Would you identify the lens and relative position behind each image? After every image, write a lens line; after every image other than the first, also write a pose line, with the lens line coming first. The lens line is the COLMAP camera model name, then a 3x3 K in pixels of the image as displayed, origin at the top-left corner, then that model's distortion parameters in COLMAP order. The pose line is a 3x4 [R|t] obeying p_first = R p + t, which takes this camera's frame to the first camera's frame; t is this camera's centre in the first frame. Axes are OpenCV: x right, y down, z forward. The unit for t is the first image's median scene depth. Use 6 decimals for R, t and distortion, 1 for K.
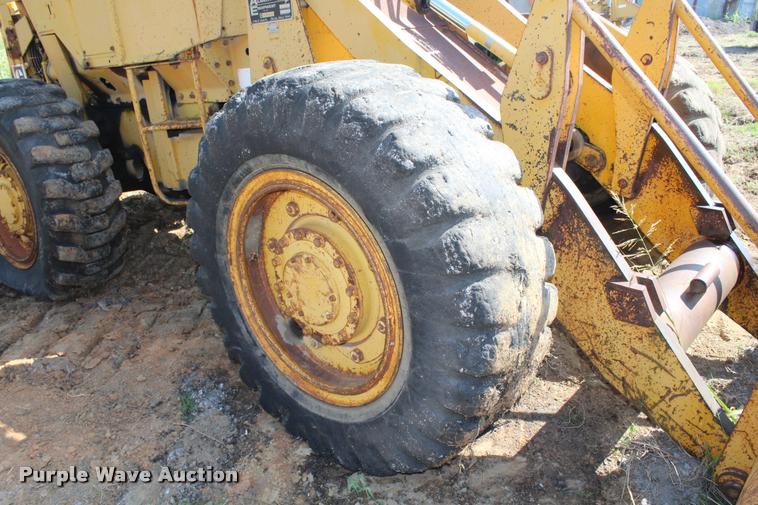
lens RADIAL K [[629.8, 0, 381.0], [0, 629.8, 255.4], [0, 0, 1]] dist [-0.166847, 0.135805]
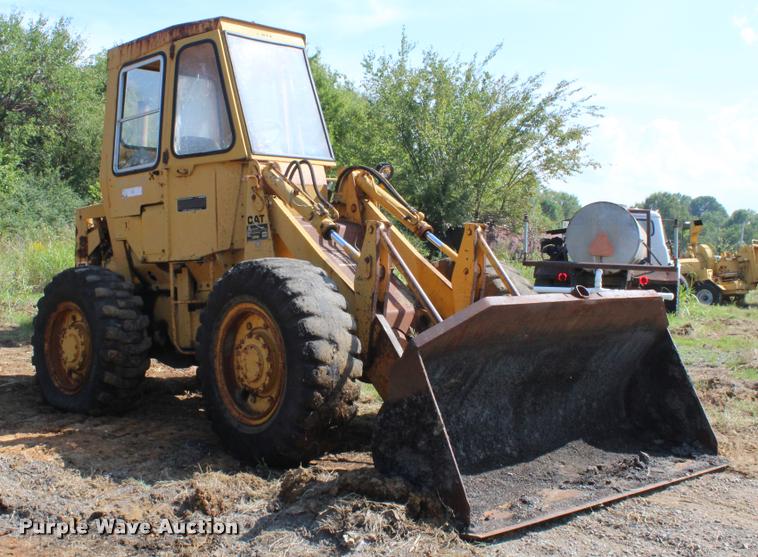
lens RADIAL K [[956.1, 0, 404.1], [0, 956.1, 257.6], [0, 0, 1]] dist [-0.157690, 0.000000]
pose [[0.994321, 0.056432, -0.090233, 0.433052], [-0.085864, 0.926301, -0.366869, 0.559969], [0.062880, 0.372533, 0.925886, -1.322235]]
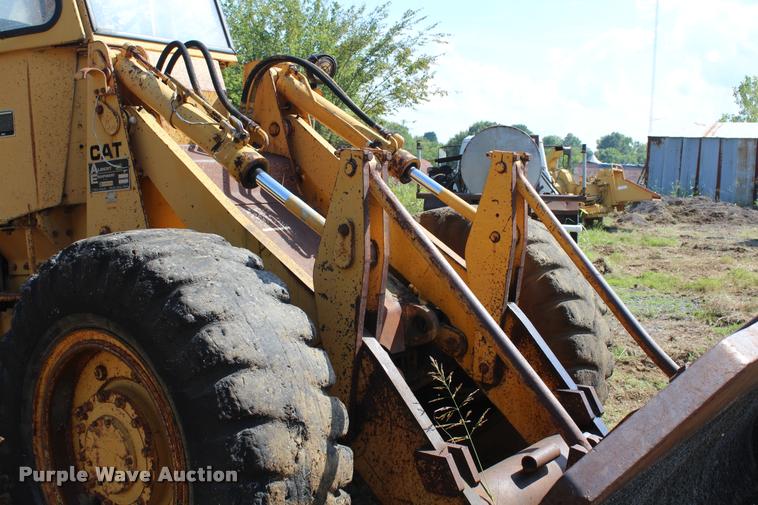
lens RADIAL K [[878.8, 0, 386.4], [0, 878.8, 255.3], [0, 0, 1]] dist [-0.073726, 0.000000]
pose [[0.997511, 0.029395, 0.064089, 0.148236], [-0.009016, 0.954669, -0.297534, 0.105757], [-0.069930, 0.296216, 0.952558, -0.270395]]
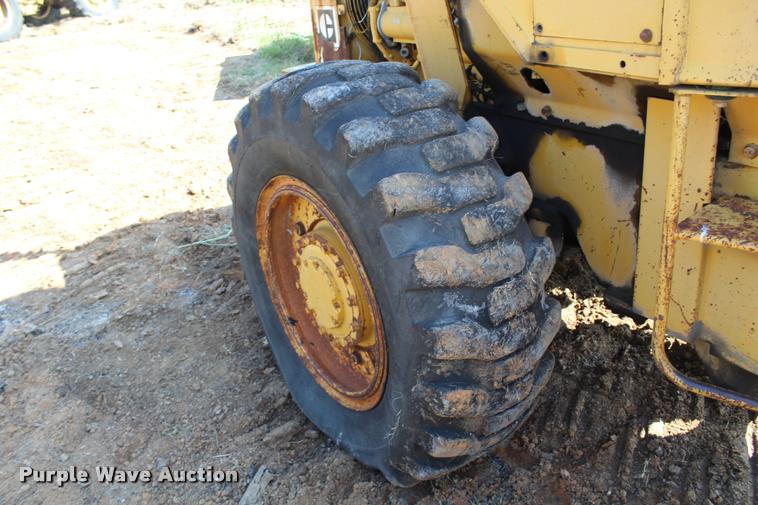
lens RADIAL K [[629.8, 0, 378.4], [0, 629.8, 252.5], [0, 0, 1]] dist [-0.166847, 0.135805]
pose [[0.942194, 0.142717, -0.303155, -0.485799], [-0.099052, 0.982952, 0.154897, -0.256799], [0.320093, -0.115915, 0.940268, 0.581650]]
